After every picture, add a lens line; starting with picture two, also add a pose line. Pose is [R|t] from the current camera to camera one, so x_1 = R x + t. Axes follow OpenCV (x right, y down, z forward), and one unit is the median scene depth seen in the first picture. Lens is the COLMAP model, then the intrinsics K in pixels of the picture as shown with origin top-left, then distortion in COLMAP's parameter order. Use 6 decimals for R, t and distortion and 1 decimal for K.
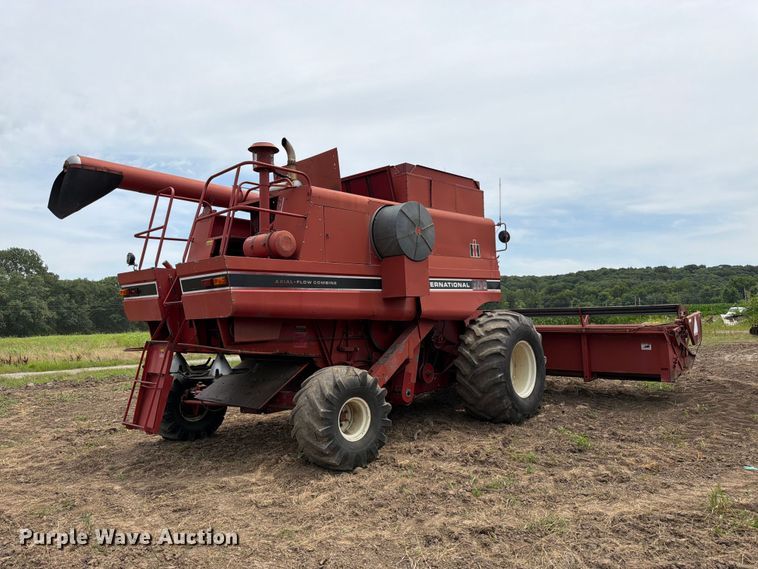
lens RADIAL K [[547.7, 0, 374.9], [0, 547.7, 286.8], [0, 0, 1]] dist [0.007737, -0.008598]
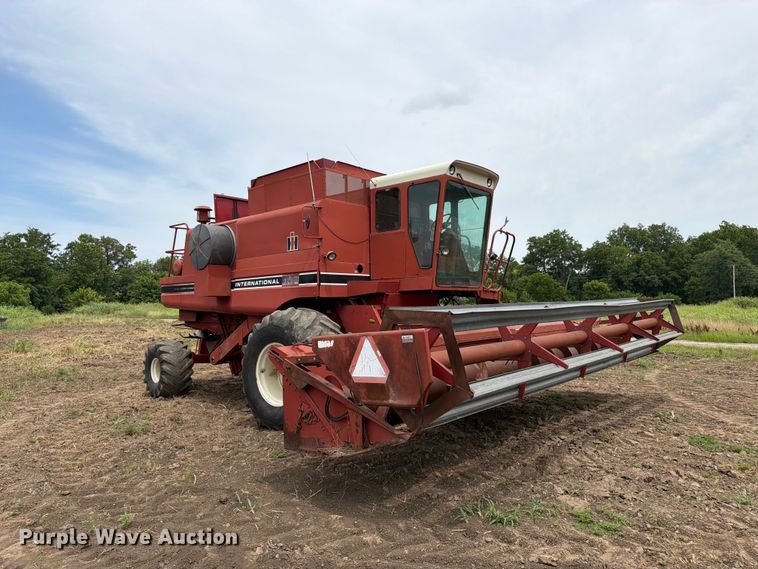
lens RADIAL K [[547.7, 0, 374.9], [0, 547.7, 286.8], [0, 0, 1]] dist [0.007737, -0.008598]
pose [[0.011832, 0.004077, -0.999922, 1.168600], [0.071373, 0.997438, 0.004911, 0.014600], [0.997380, -0.071425, 0.011511, 1.163516]]
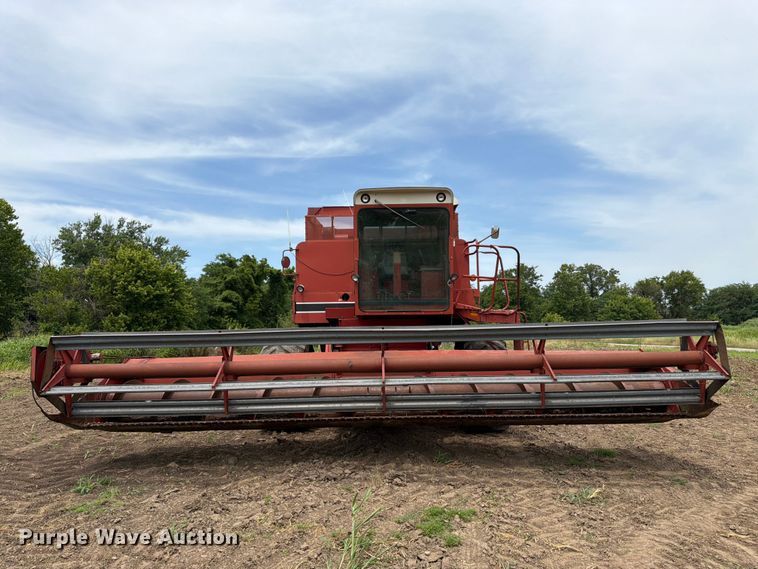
lens RADIAL K [[547.7, 0, 374.9], [0, 547.7, 286.8], [0, 0, 1]] dist [0.007737, -0.008598]
pose [[-0.753512, -0.012439, -0.657316, 0.857600], [0.077969, 0.991074, -0.108134, 0.089811], [0.652794, -0.132730, -0.745817, 2.030263]]
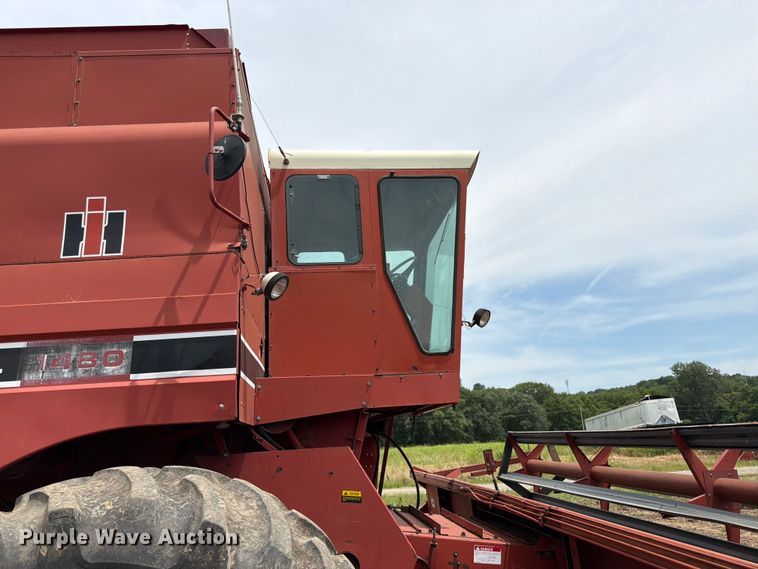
lens RADIAL K [[542.6, 0, 382.8], [0, 542.6, 283.9], [0, 0, 1]] dist [0.004867, -0.008094]
pose [[0.739689, -0.194944, -0.644094, 0.470974], [0.069349, 0.974108, -0.215185, 0.026383], [0.669366, 0.114503, 0.734056, 0.931654]]
